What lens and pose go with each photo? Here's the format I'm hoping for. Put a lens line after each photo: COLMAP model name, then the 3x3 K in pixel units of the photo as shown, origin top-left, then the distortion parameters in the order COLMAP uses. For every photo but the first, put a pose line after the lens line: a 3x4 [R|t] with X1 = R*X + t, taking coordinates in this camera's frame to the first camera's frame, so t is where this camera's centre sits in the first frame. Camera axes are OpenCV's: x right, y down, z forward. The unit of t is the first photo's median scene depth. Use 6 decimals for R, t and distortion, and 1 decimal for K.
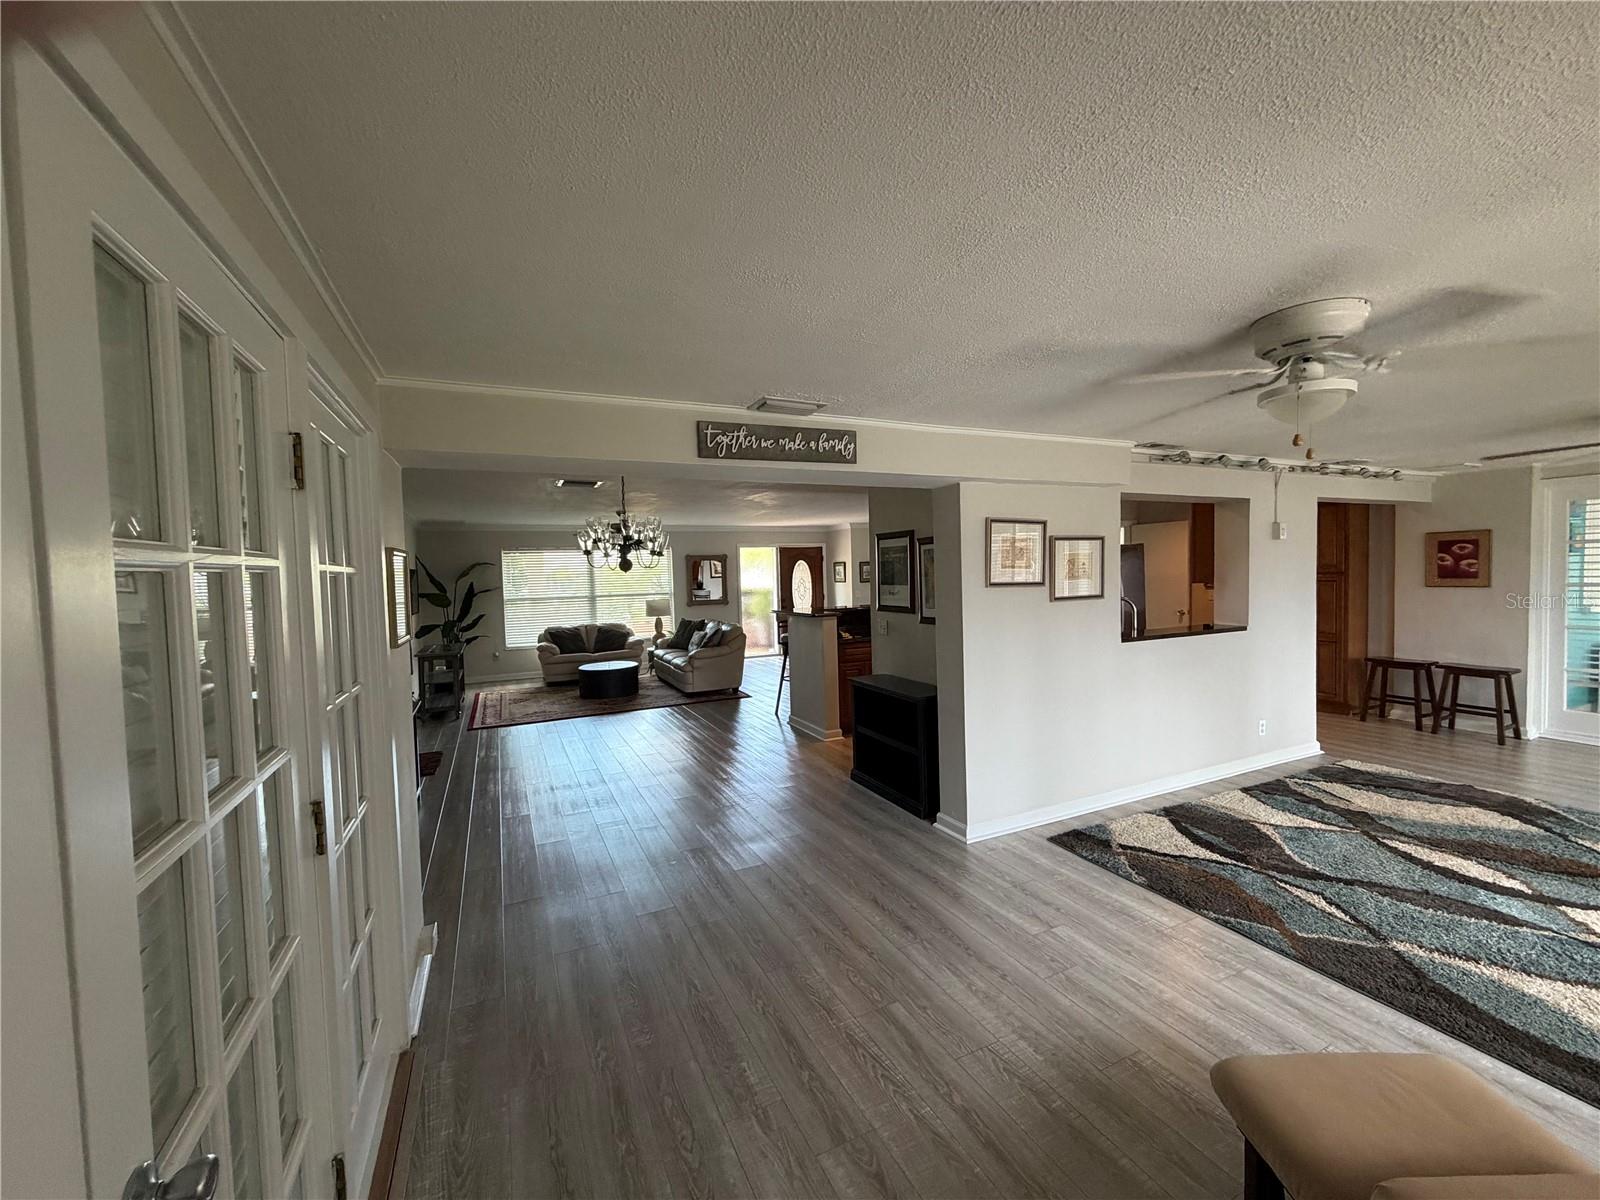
lens RADIAL K [[635.9, 0, 800.0], [0, 635.9, 600.0], [0, 0, 1]] dist [-0.000676, 0.000340]
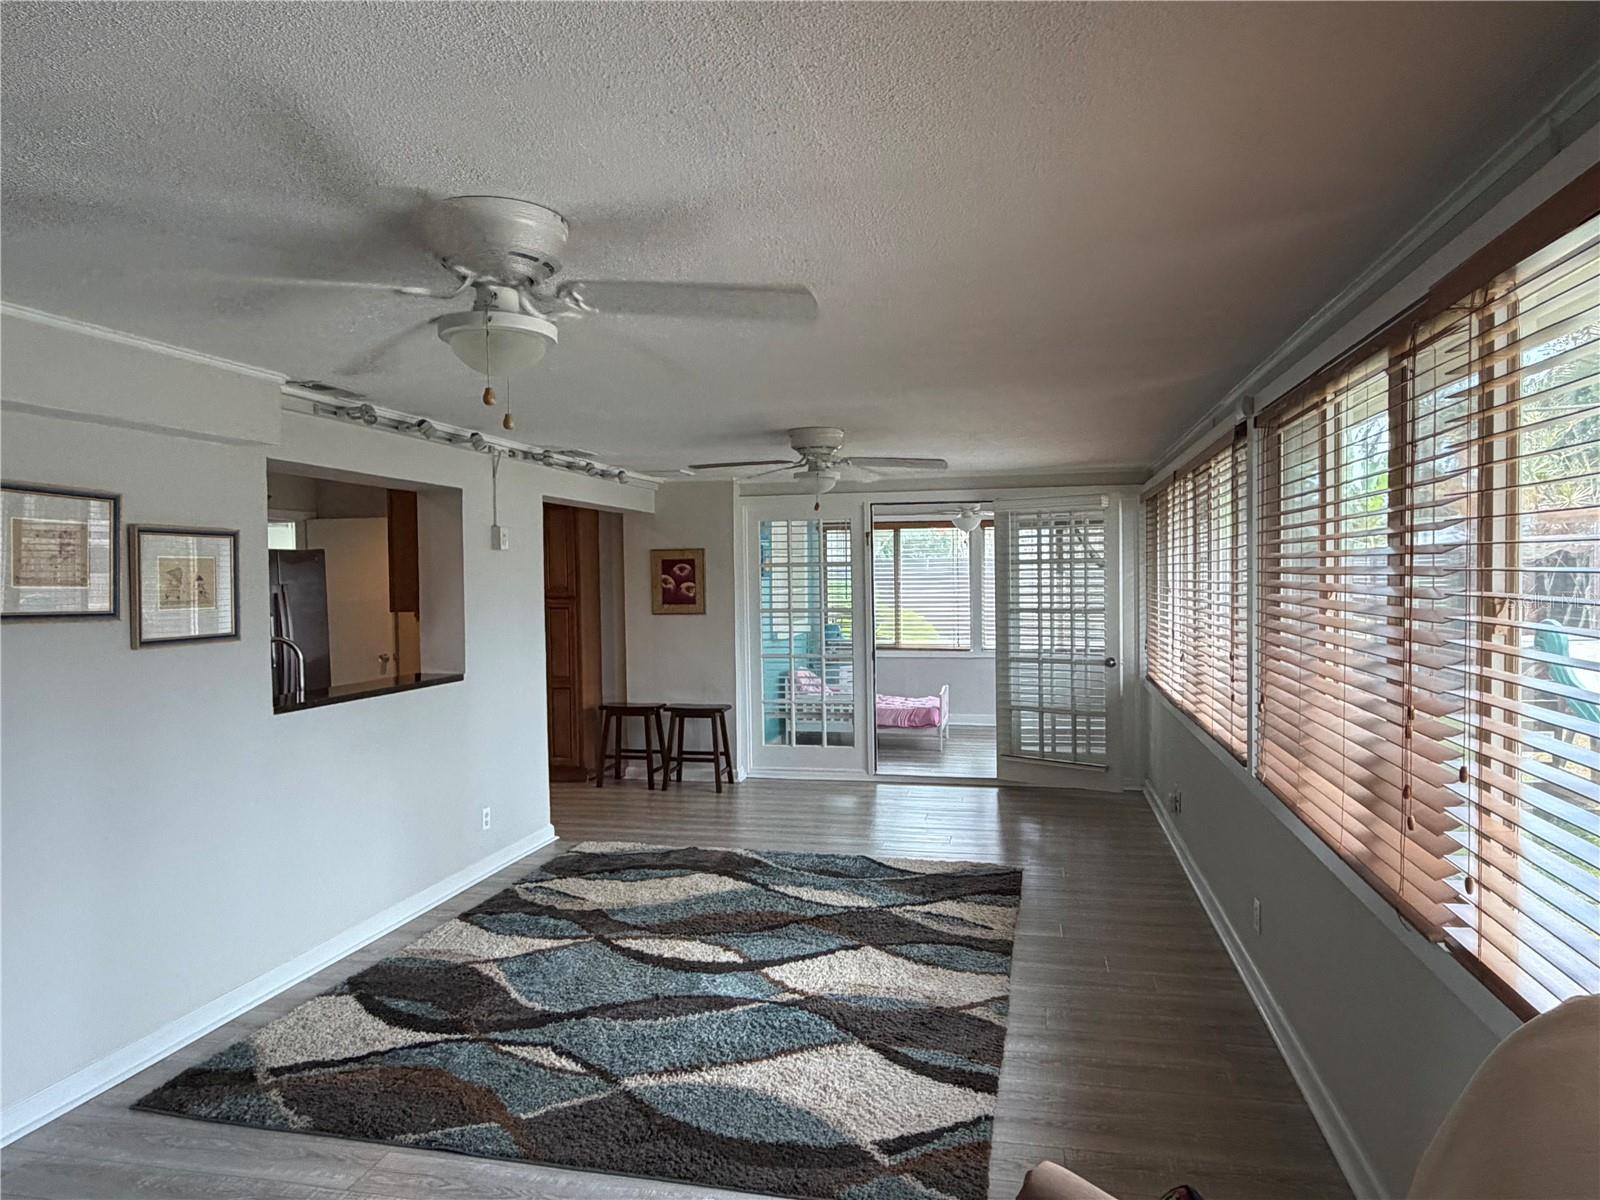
lens RADIAL K [[1021.6, 0, 800.0], [0, 1021.6, 600.0], [0, 0, 1]] dist [-0.002178, 0.000892]
pose [[0.611450, 0.001541, 0.791282, 0.063273], [0.030426, 0.999213, -0.025457, 0.000405], [-0.790698, 0.039642, 0.610922, 0.043302]]
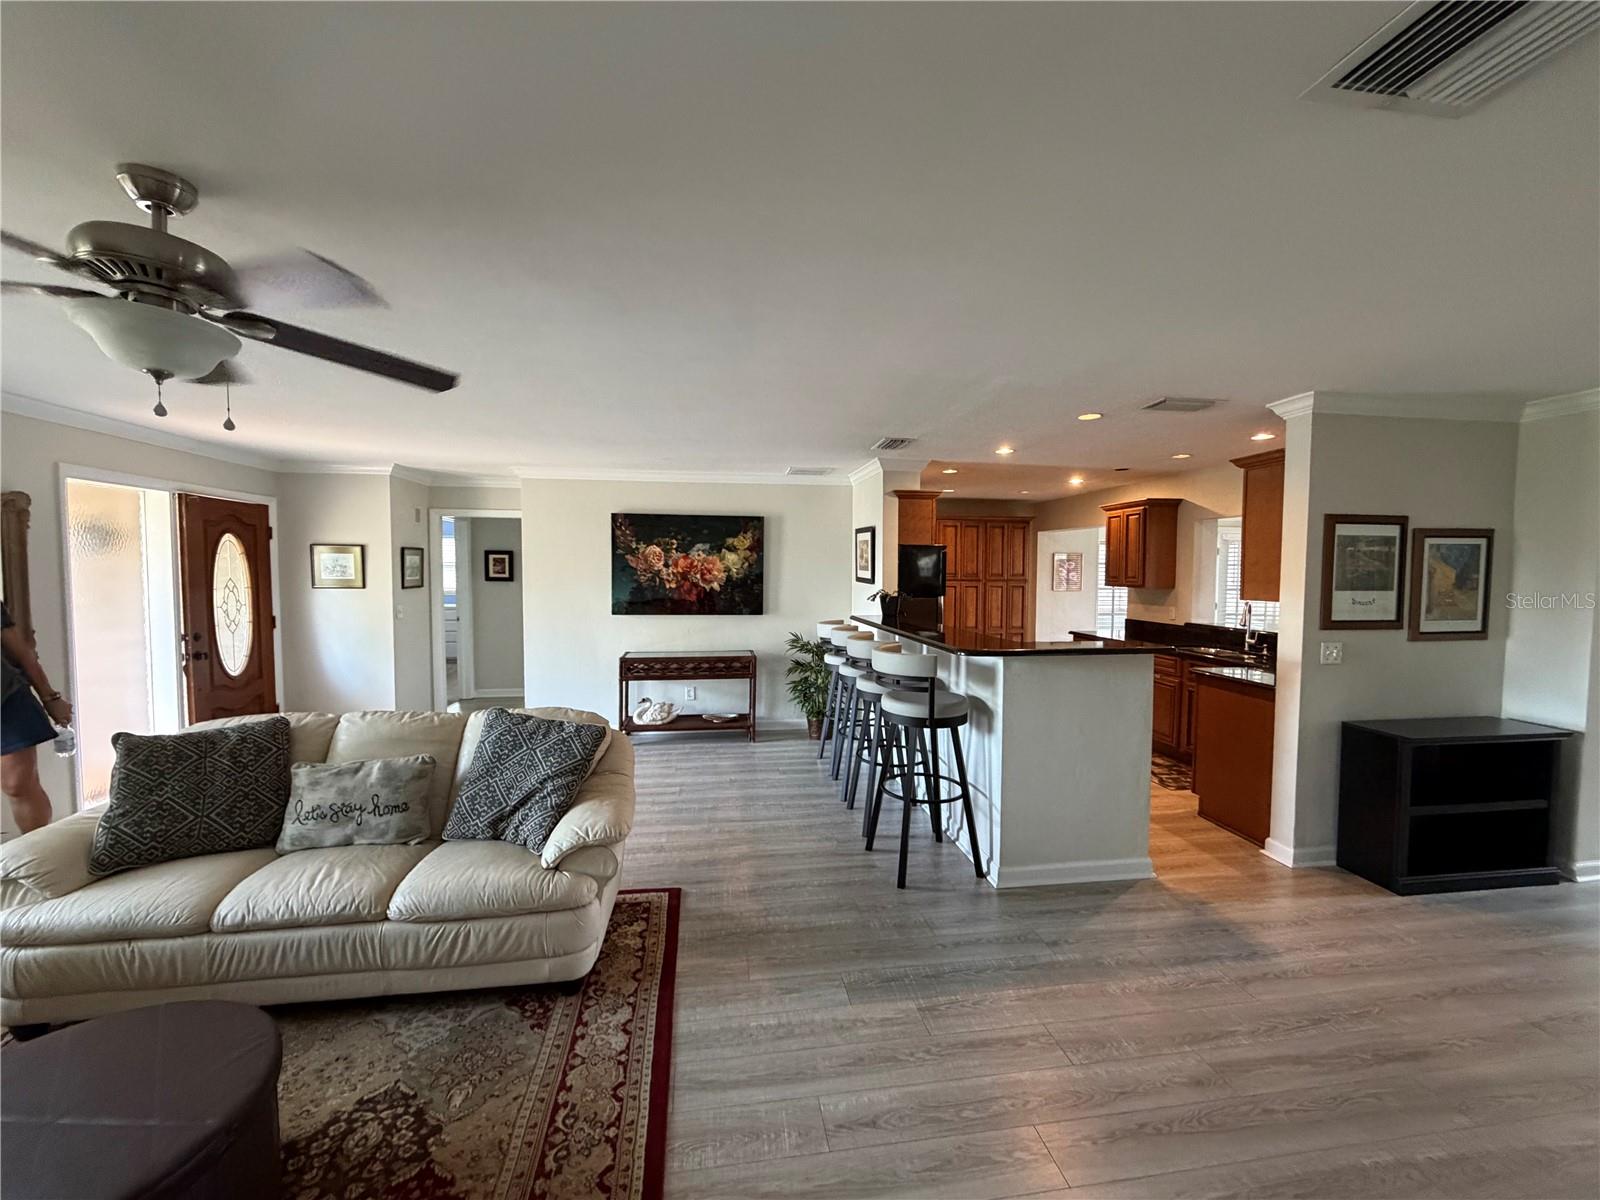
lens RADIAL K [[635.9, 0, 800.0], [0, 635.9, 600.0], [0, 0, 1]] dist [-0.000676, 0.000340]
pose [[0.287276, -0.018811, 0.957663, -0.806901], [0.027915, 0.999547, 0.011260, -0.045013], [-0.957441, 0.023499, 0.287671, 1.608630]]
